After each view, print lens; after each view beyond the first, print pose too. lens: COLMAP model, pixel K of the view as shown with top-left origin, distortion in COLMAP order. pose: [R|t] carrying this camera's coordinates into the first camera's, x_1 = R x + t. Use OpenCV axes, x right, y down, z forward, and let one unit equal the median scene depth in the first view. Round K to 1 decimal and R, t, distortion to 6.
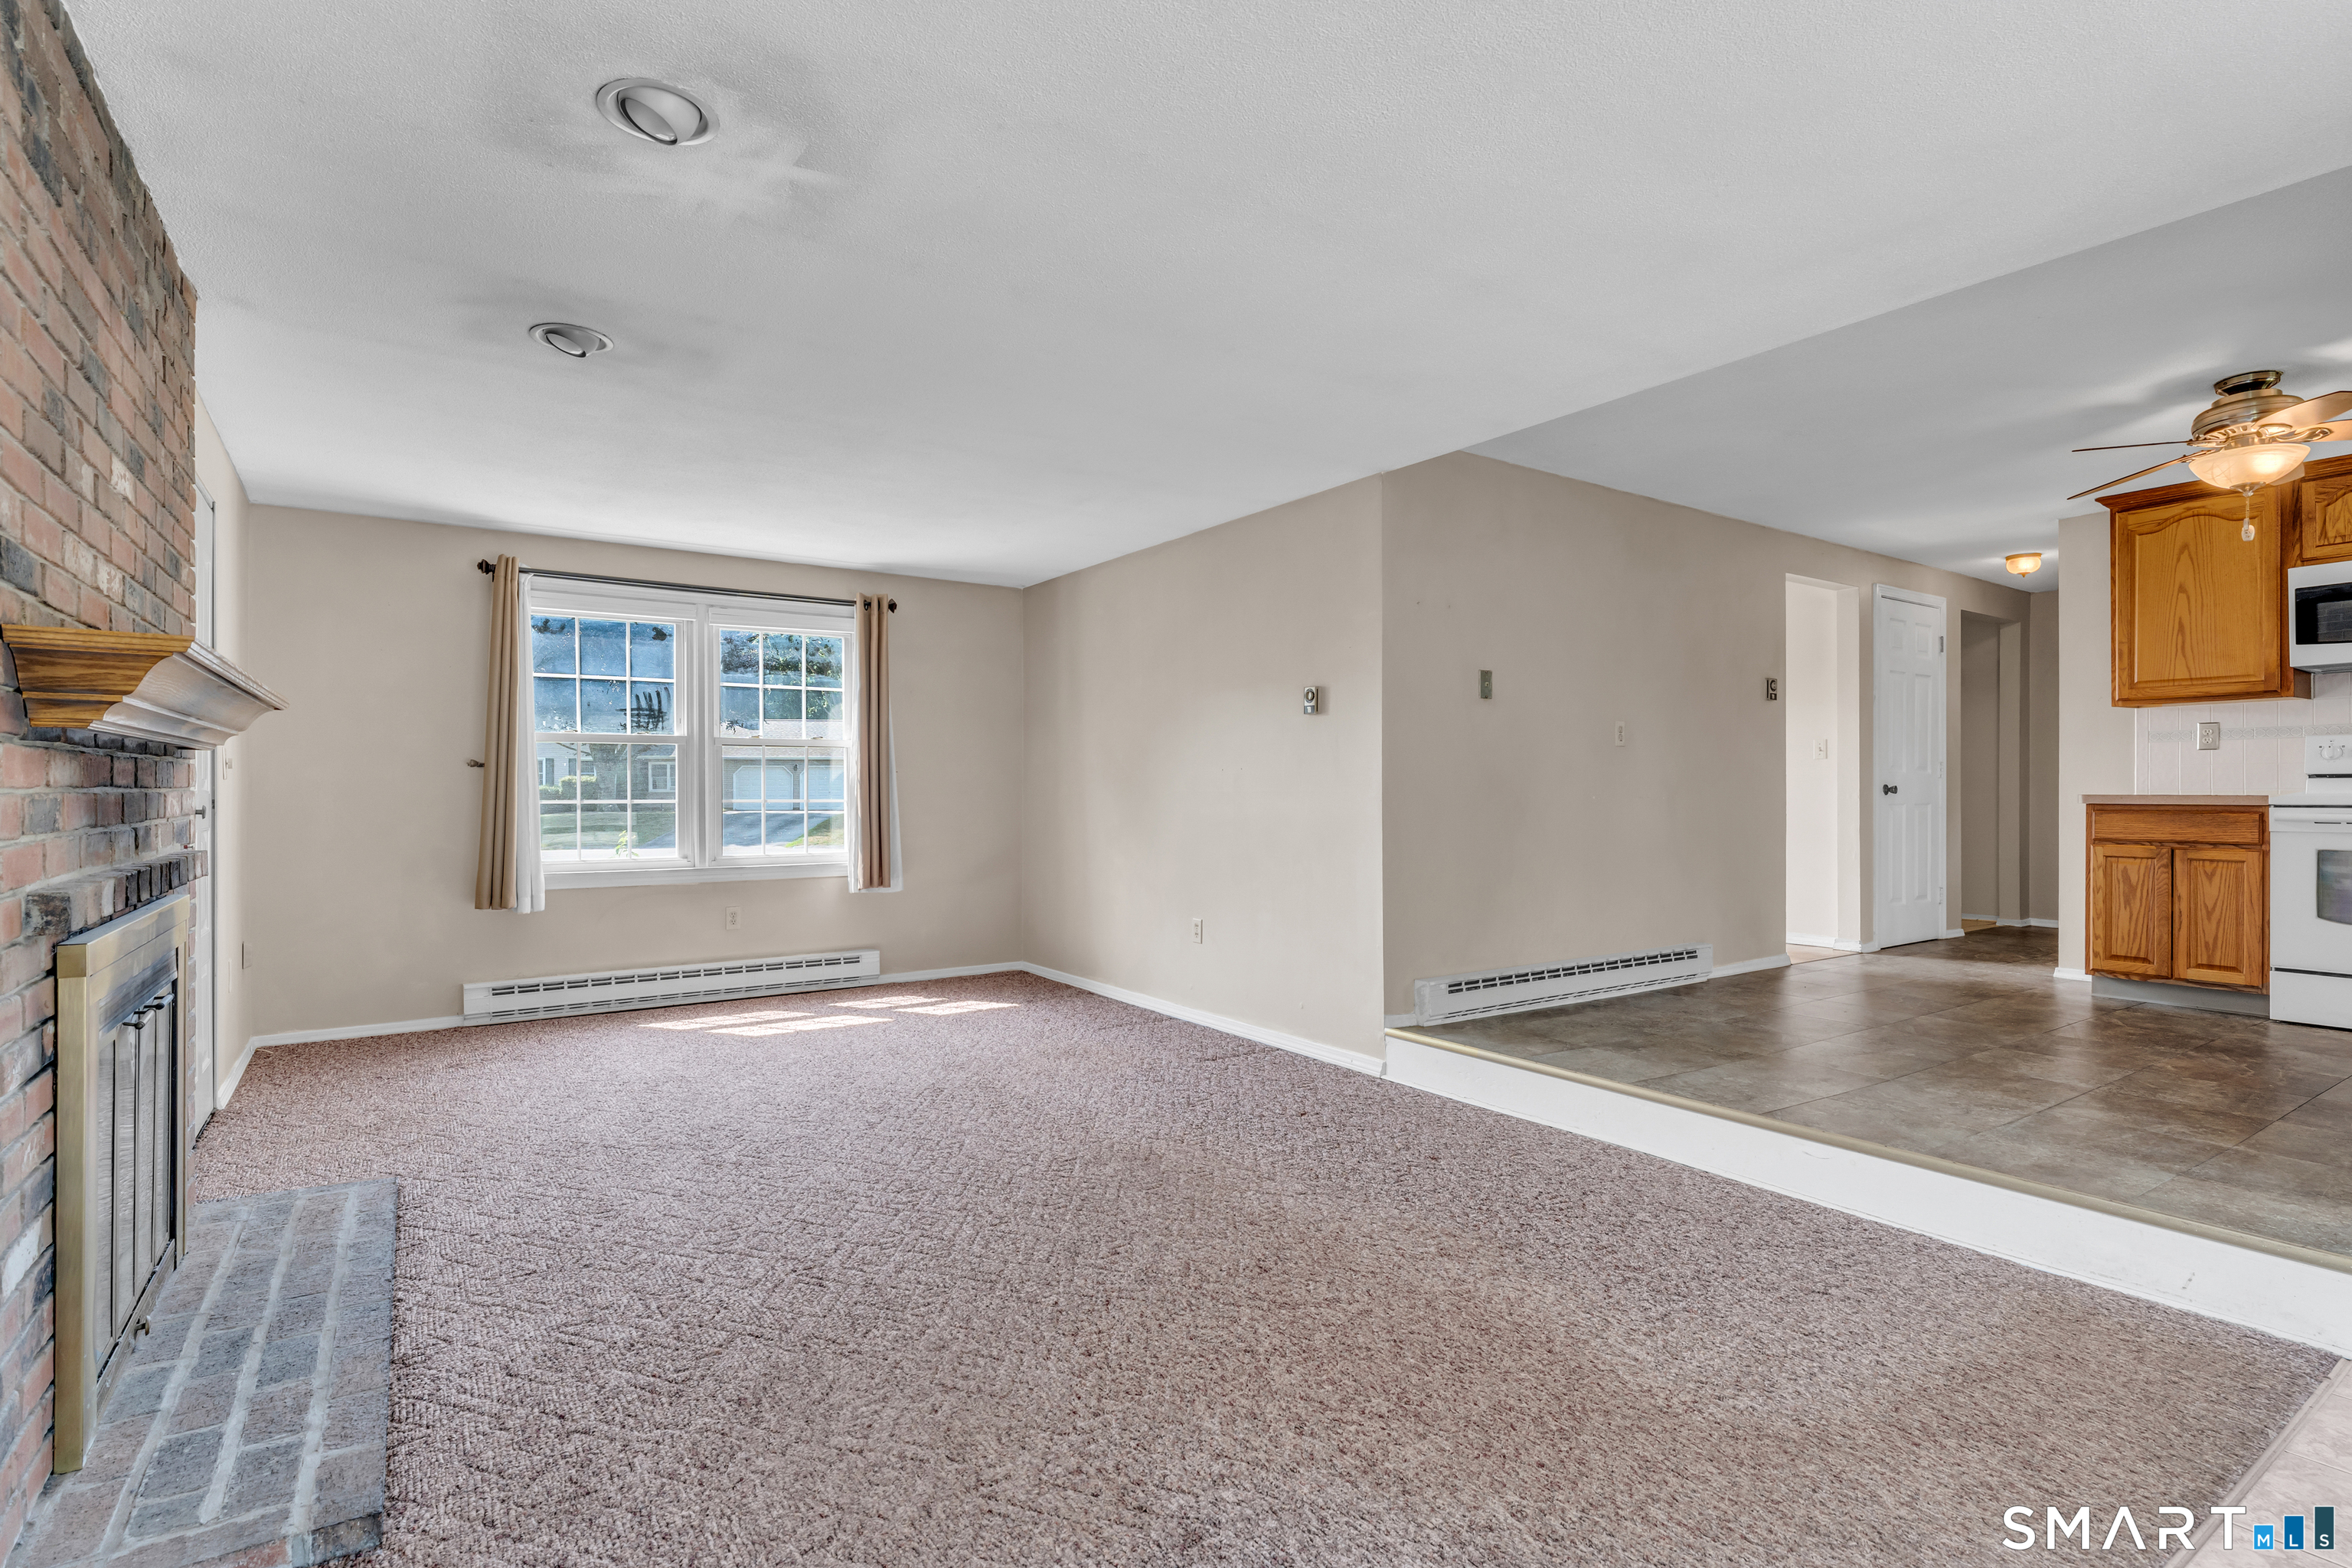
lens RADIAL K [[1127.3, 0, 1172.3], [0, 1127.3, 792.4], [0, 0, 1]] dist [-0.001755, -0.000250]
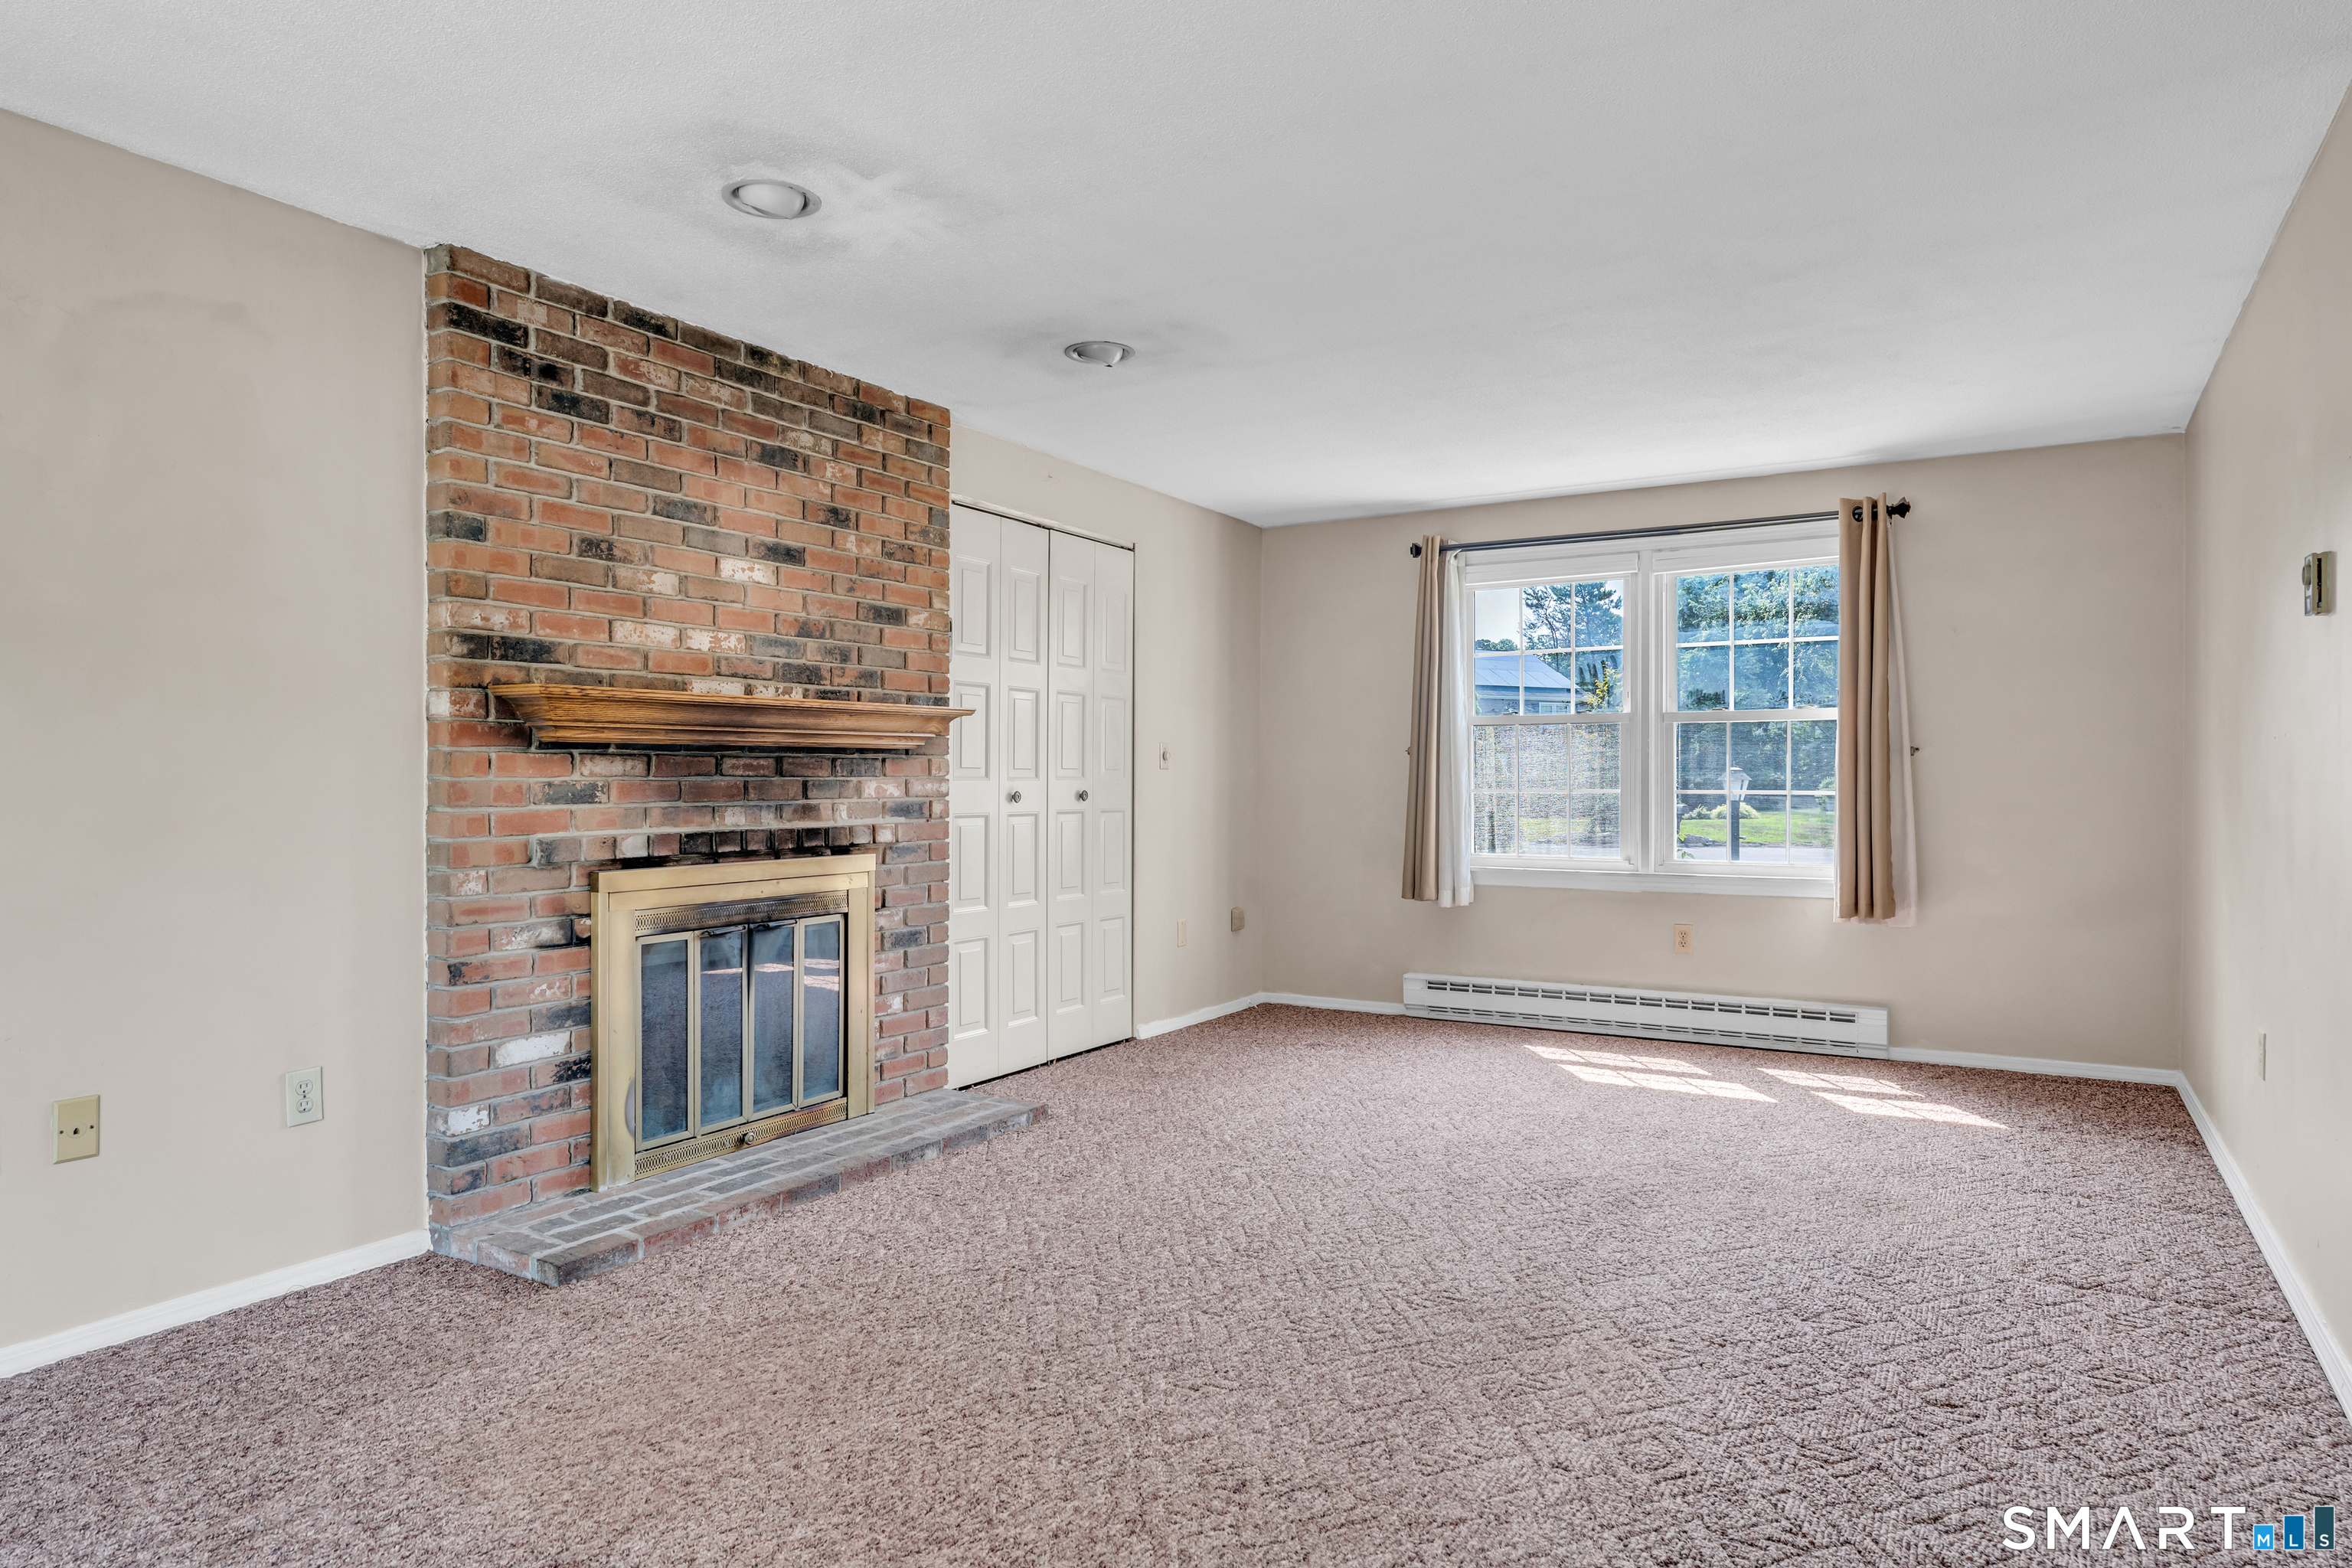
lens RADIAL K [[1386.6, 0, 1168.7], [0, 1386.6, 785.7], [0, 0, 1]] dist [0.001276, -0.000693]
pose [[0.418397, 0.005540, -0.908247, 0.428282], [-0.002286, 0.999985, 0.005047, -0.000941], [0.908261, -0.000036, 0.418404, 0.321851]]
